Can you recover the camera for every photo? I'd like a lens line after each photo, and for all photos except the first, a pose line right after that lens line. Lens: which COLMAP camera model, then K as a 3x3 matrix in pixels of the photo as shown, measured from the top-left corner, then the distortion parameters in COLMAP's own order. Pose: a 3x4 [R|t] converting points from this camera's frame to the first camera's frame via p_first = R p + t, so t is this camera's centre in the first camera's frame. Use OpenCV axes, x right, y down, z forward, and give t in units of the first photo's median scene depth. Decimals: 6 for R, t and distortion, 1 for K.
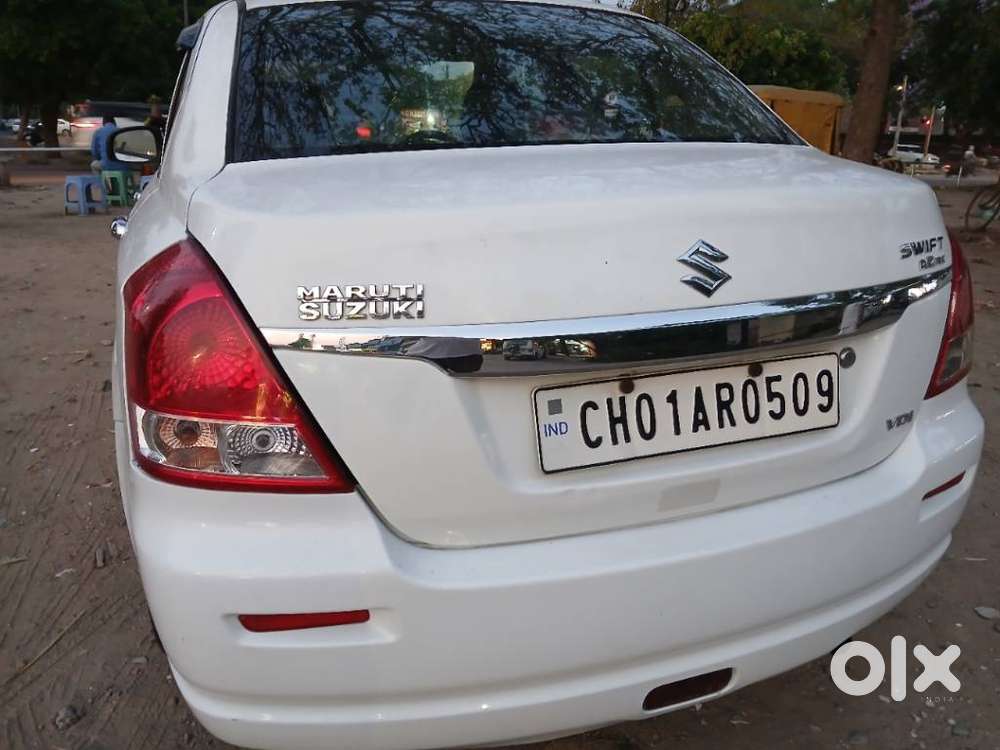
lens RADIAL K [[780.5, 0, 488.3], [0, 780.5, 385.2], [0, 0, 1]] dist [0.025096, -0.069136]
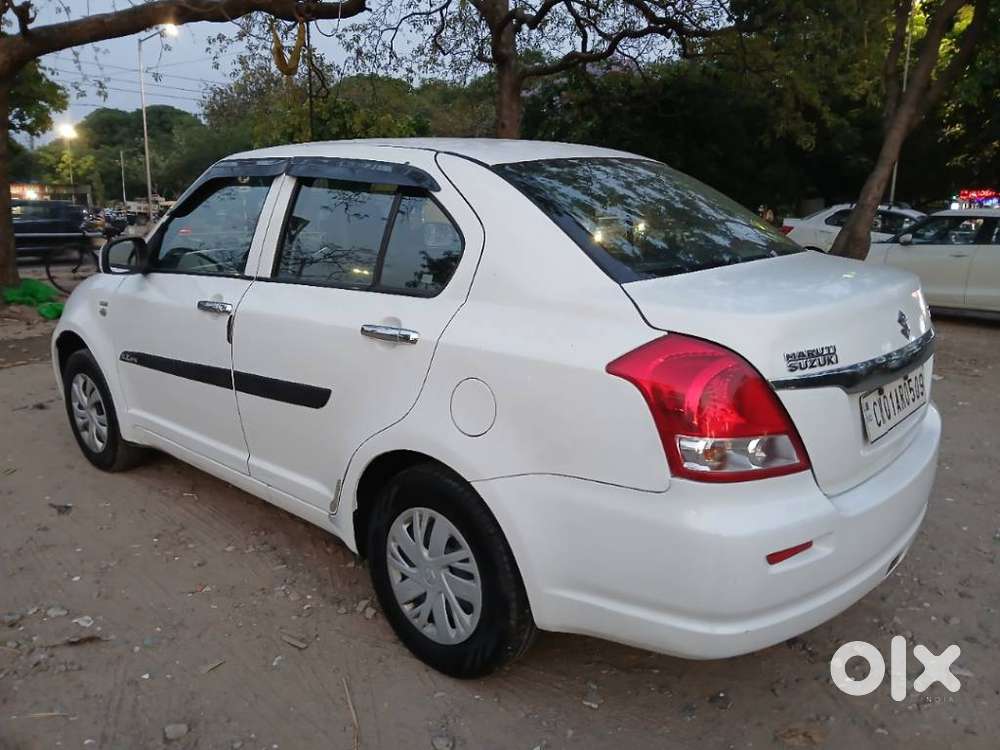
lens RADIAL K [[780.5, 0, 488.3], [0, 780.5, 385.2], [0, 0, 1]] dist [0.025096, -0.069136]
pose [[0.884866, -0.115404, 0.451325, -1.397315], [0.152727, 0.987149, -0.047023, -0.064674], [-0.440098, 0.110538, 0.891120, -0.214887]]
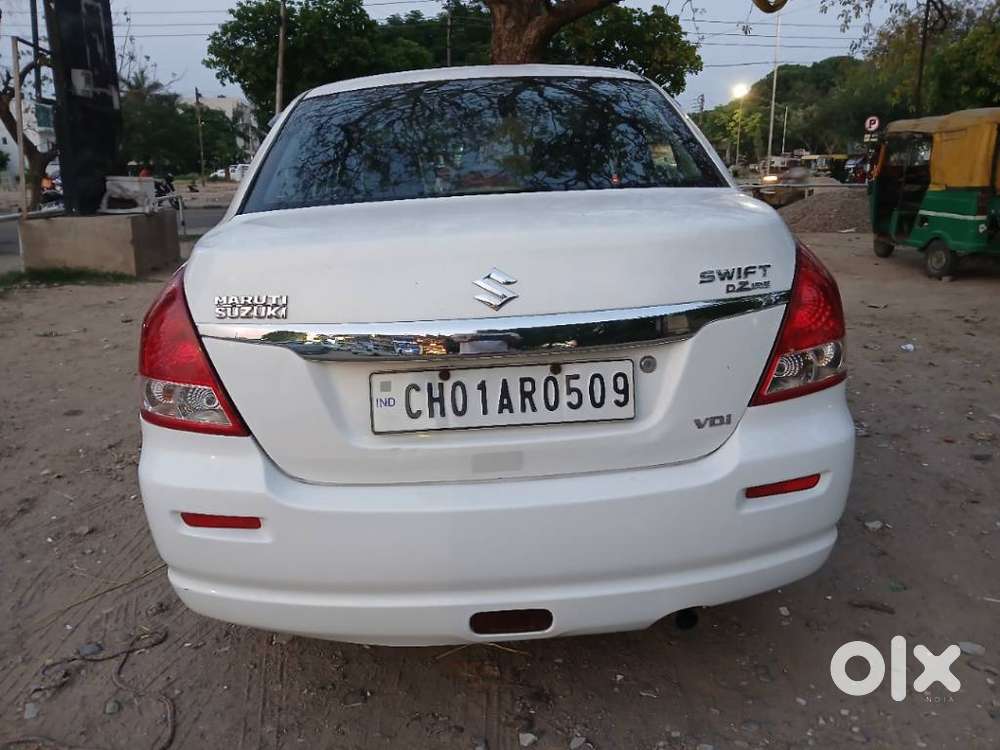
lens RADIAL K [[780.5, 0, 488.3], [0, 780.5, 385.2], [0, 0, 1]] dist [0.025096, -0.069136]
pose [[0.951193, 0.047912, -0.304853, 0.640823], [-0.060374, 0.997676, -0.031577, 0.054995], [0.302632, 0.048441, 0.951876, -0.251280]]
